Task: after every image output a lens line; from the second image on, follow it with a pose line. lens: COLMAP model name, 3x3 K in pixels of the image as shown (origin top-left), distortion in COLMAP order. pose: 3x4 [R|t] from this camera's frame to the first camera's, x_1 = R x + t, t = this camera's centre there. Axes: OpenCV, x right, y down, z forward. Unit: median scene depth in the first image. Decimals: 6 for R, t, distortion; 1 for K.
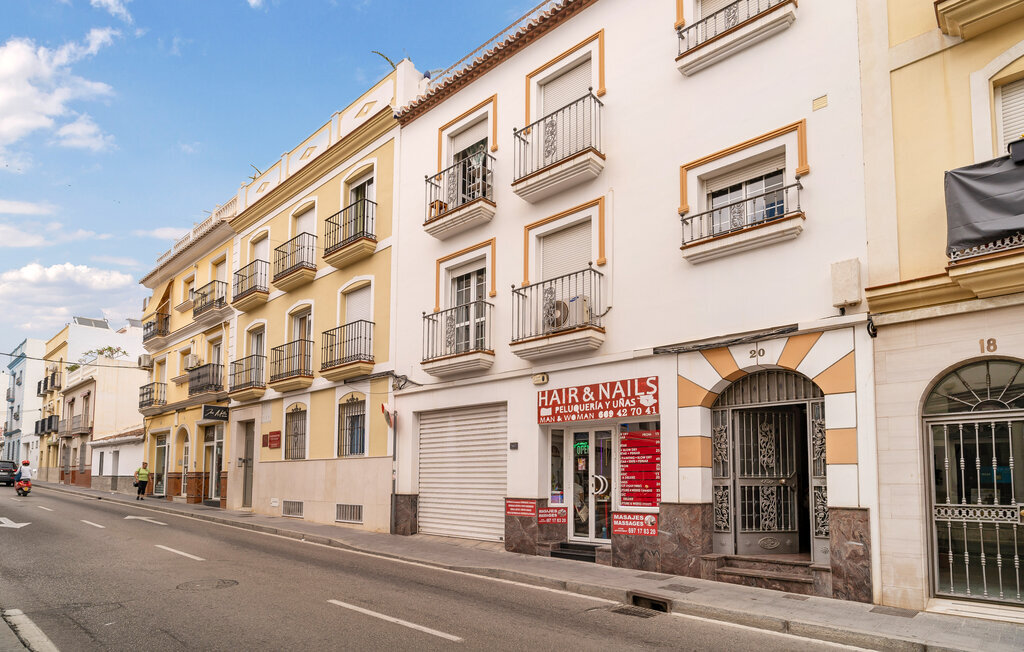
lens RADIAL K [[533.9, 0, 509.0], [0, 533.9, 325.1], [0, 0, 1]] dist [-0.009254, 0.004308]
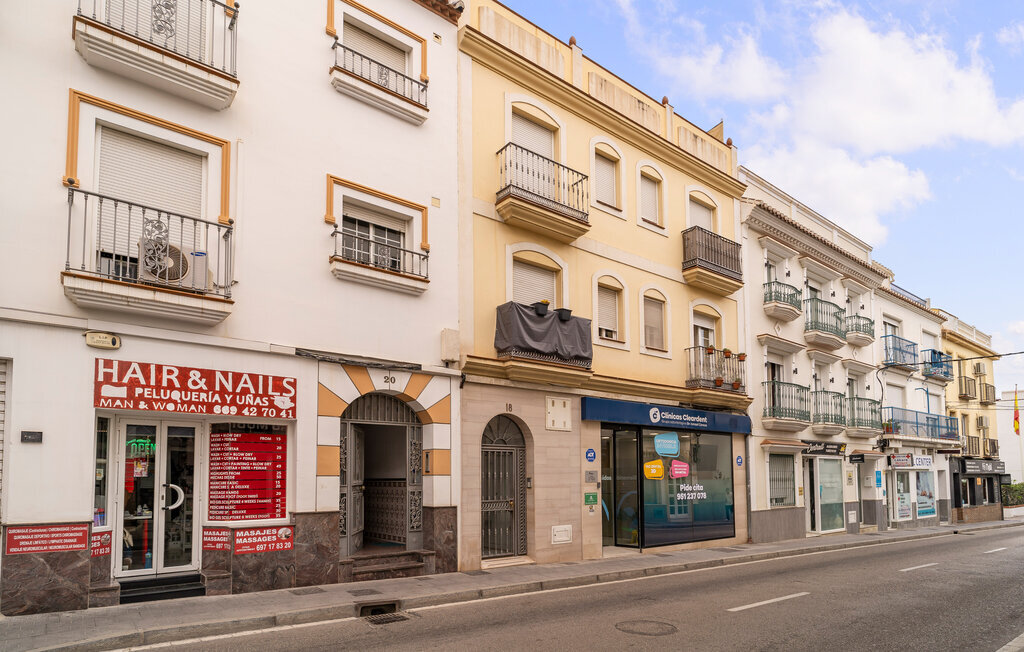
lens RADIAL K [[533.9, 0, 509.0], [0, 533.9, 327.3], [0, 0, 1]] dist [-0.009254, 0.004308]
pose [[0.198353, 0.262980, 0.944191, -0.574671], [-0.266134, 0.941591, -0.206347, 0.106796], [-0.943307, -0.210352, 0.256755, 0.430735]]
